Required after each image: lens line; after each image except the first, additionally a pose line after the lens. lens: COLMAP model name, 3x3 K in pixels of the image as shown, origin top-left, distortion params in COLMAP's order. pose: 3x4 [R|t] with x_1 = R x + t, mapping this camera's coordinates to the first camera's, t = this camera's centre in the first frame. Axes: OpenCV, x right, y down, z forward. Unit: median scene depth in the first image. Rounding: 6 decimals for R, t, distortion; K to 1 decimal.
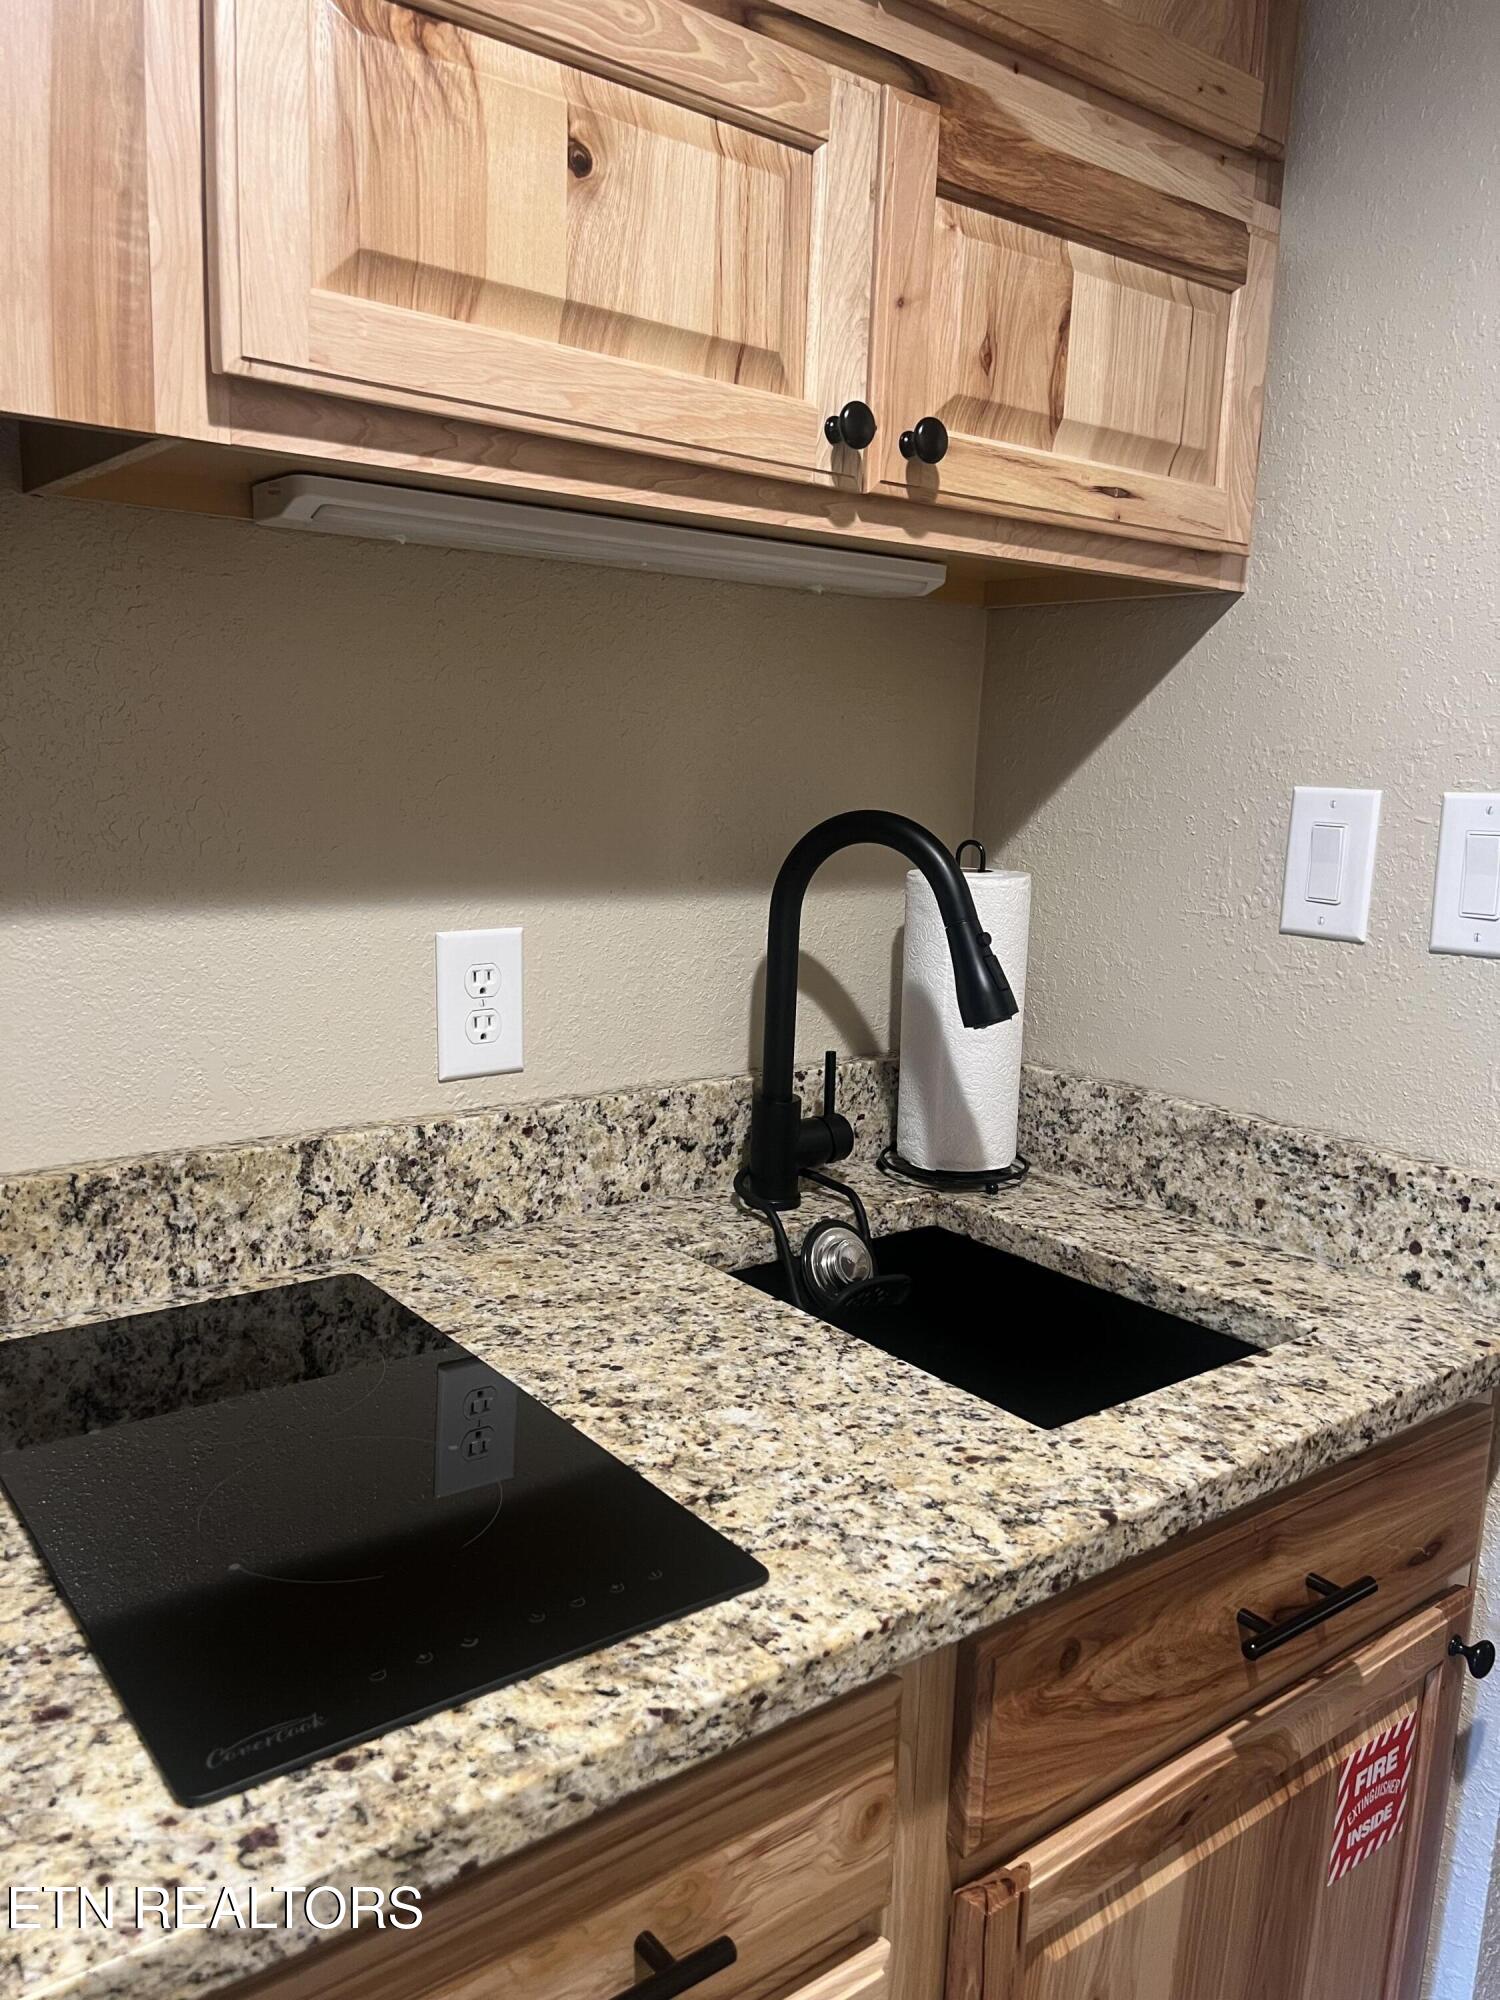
lens RADIAL K [[1527.4, 0, 757.3], [0, 1527.4, 1000.2], [0, 0, 1]] dist [0.106023, -0.163250]
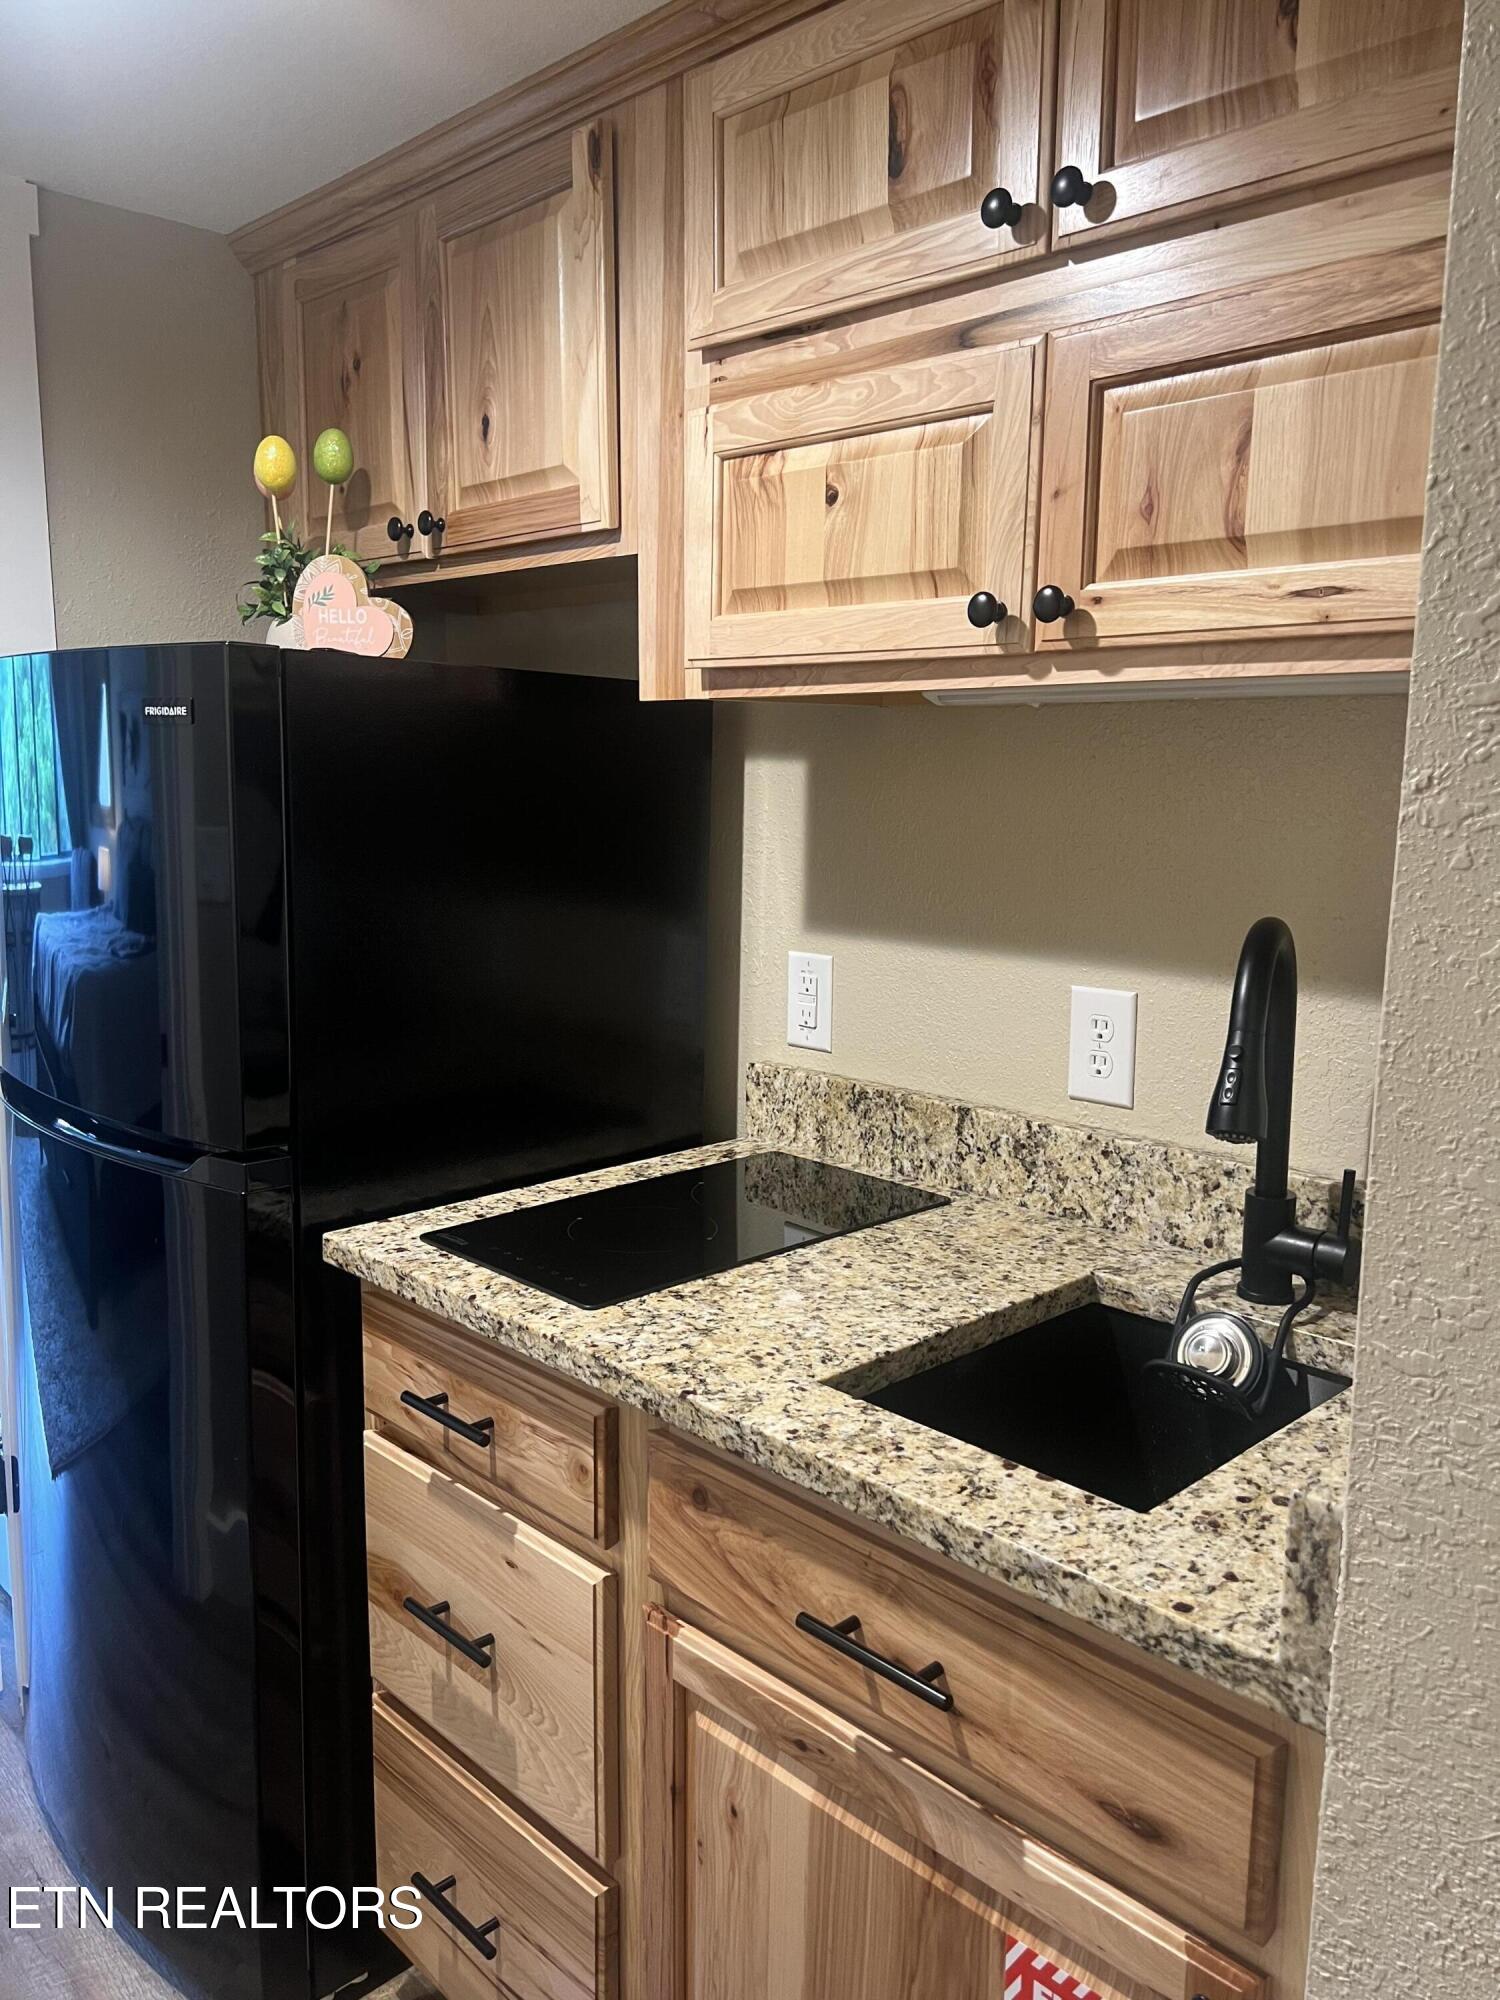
lens RADIAL K [[1527.4, 0, 757.3], [0, 1527.4, 1000.2], [0, 0, 1]] dist [0.106023, -0.163250]
pose [[0.102174, 0.119814, -0.987525, 1.230610], [-0.172430, 0.979826, 0.101039, -0.135612], [0.979708, 0.159955, 0.120772, 0.646889]]
